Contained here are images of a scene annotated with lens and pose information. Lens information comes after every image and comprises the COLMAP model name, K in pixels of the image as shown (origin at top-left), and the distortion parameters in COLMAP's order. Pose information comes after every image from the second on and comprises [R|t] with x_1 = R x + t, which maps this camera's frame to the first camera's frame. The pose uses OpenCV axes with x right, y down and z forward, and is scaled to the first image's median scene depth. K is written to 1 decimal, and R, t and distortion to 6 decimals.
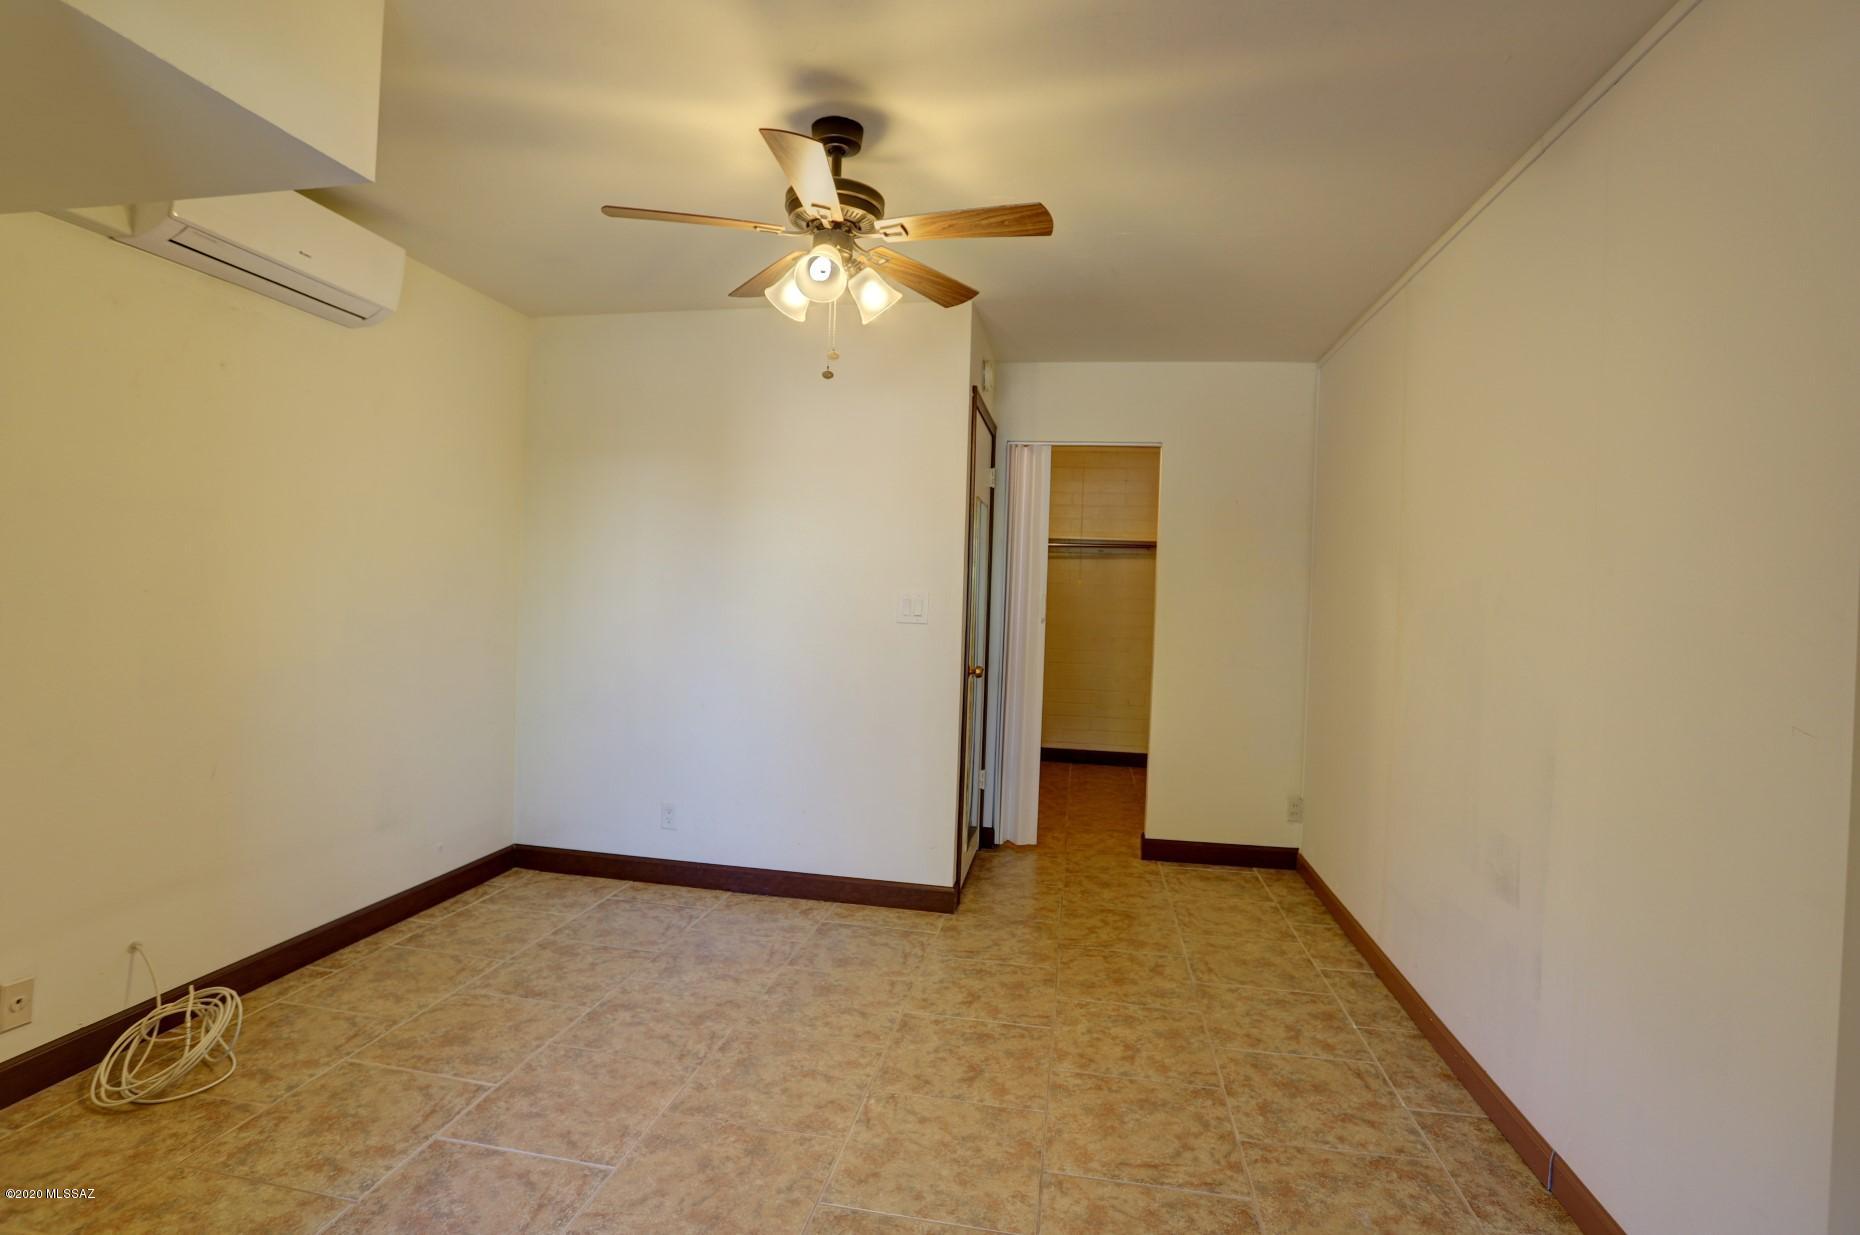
lens RADIAL K [[901.6, 0, 917.2], [0, 901.6, 610.1], [0, 0, 1]] dist [-0.074486, 0.034096]
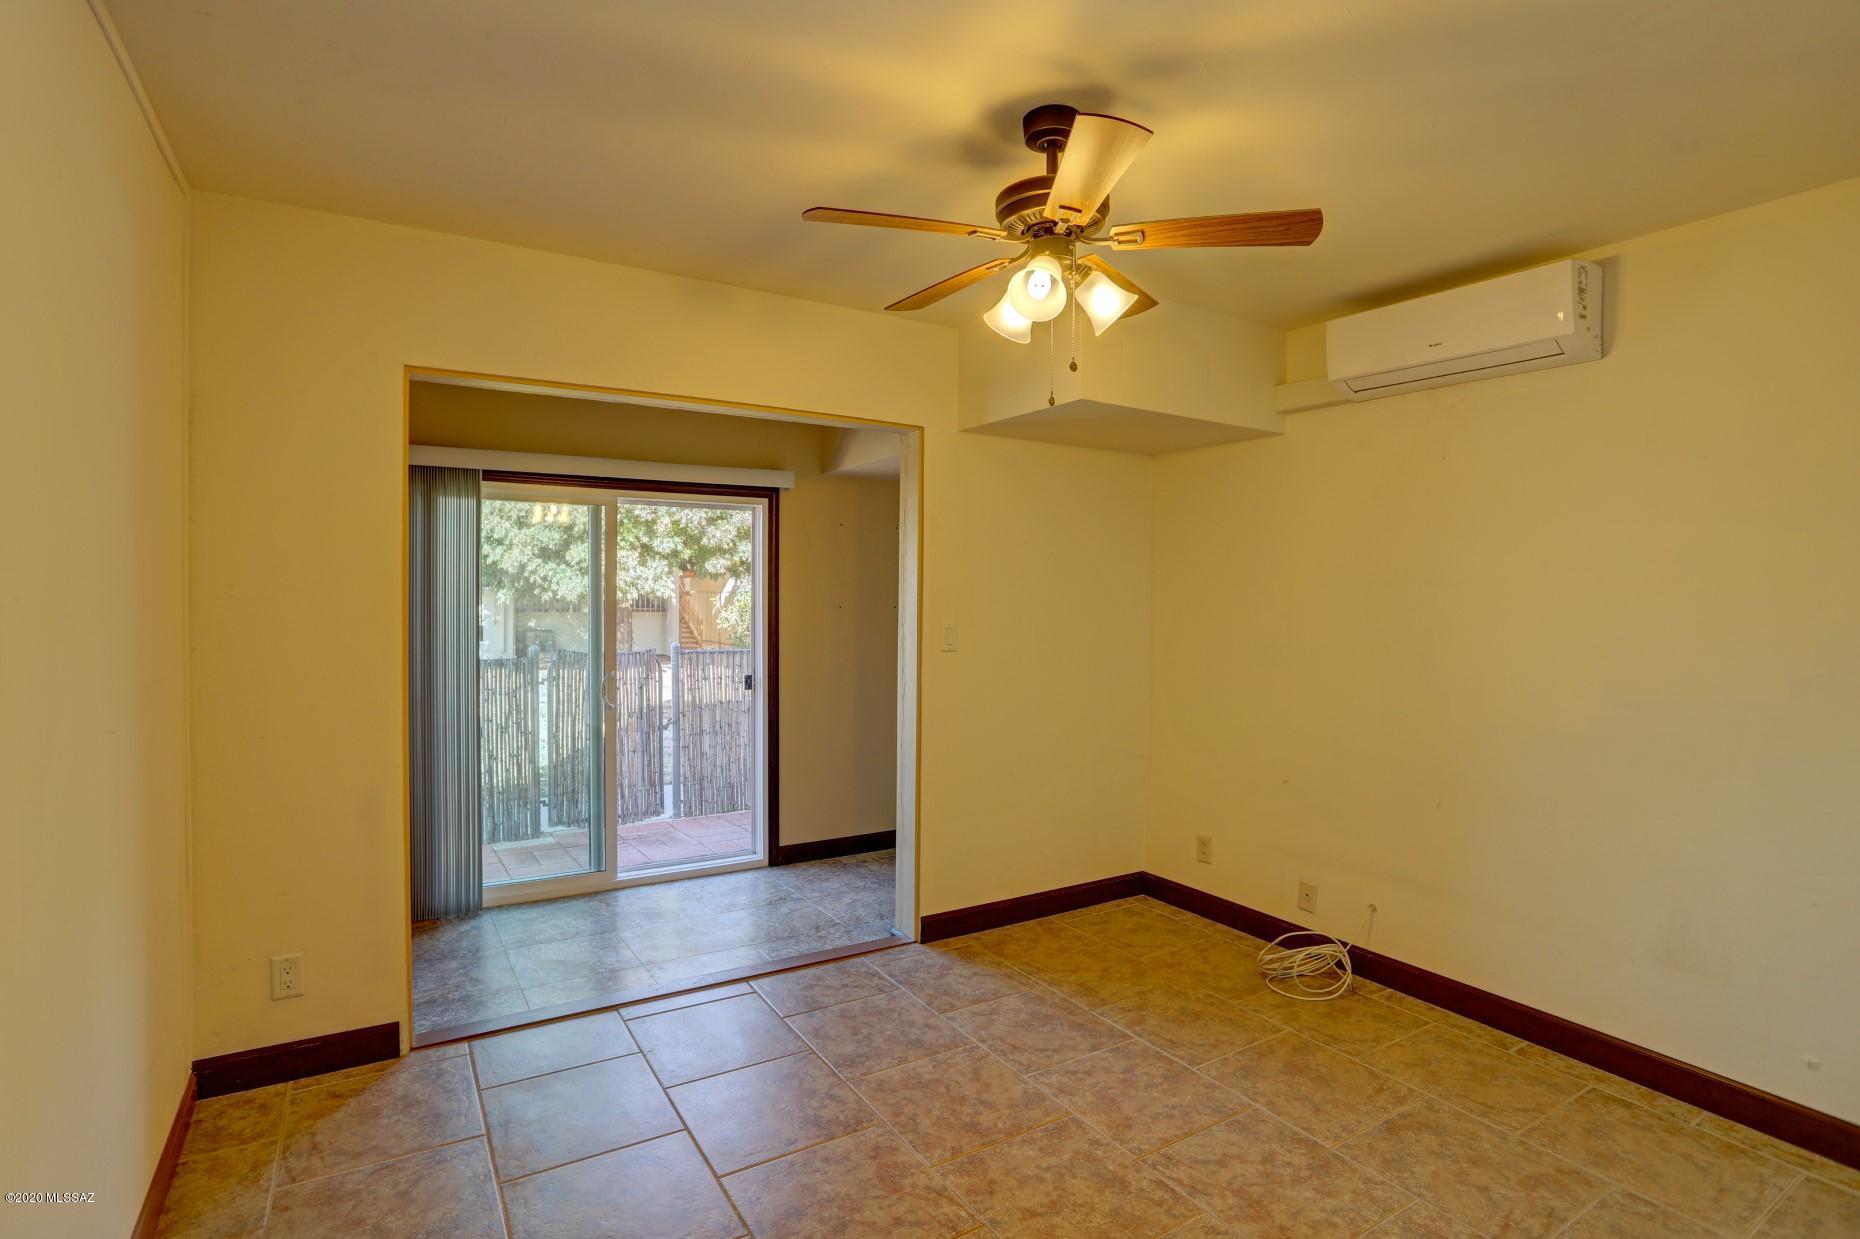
lens RADIAL K [[901.6, 0, 917.2], [0, 901.6, 612.1], [0, 0, 1]] dist [-0.074486, 0.034096]
pose [[-0.744137, -0.027931, -0.667443, 0.550287], [-0.045827, 0.998906, 0.009291, -0.053934], [0.666454, 0.037500, -0.744603, 1.493136]]
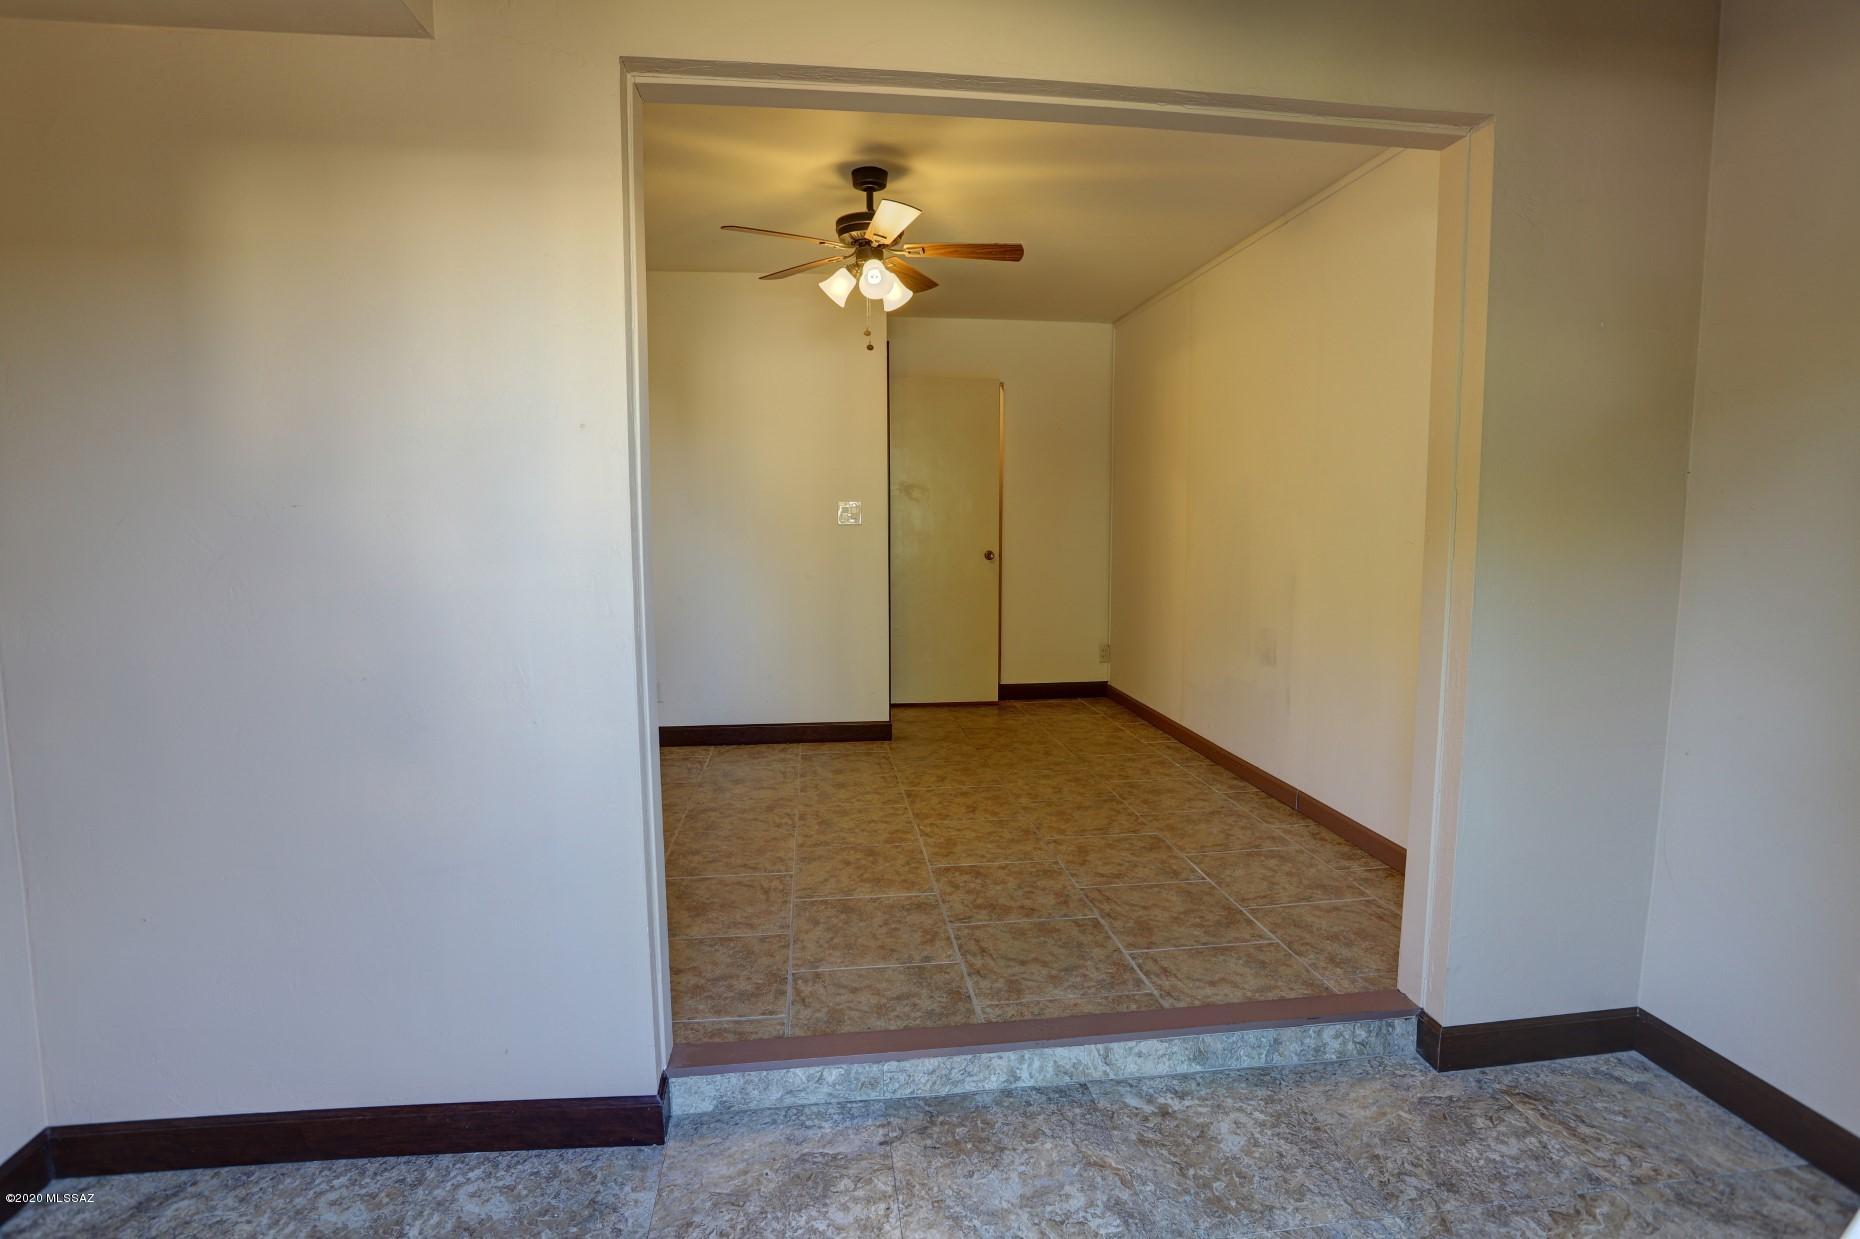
lens RADIAL K [[901.6, 0, 917.2], [0, 901.6, 612.1], [0, 0, 1]] dist [-0.074486, 0.034096]
pose [[0.954924, -0.064614, 0.289732, -0.454080], [0.038451, 0.994724, 0.095108, 0.030231], [-0.294349, -0.079681, 0.952371, -0.430116]]
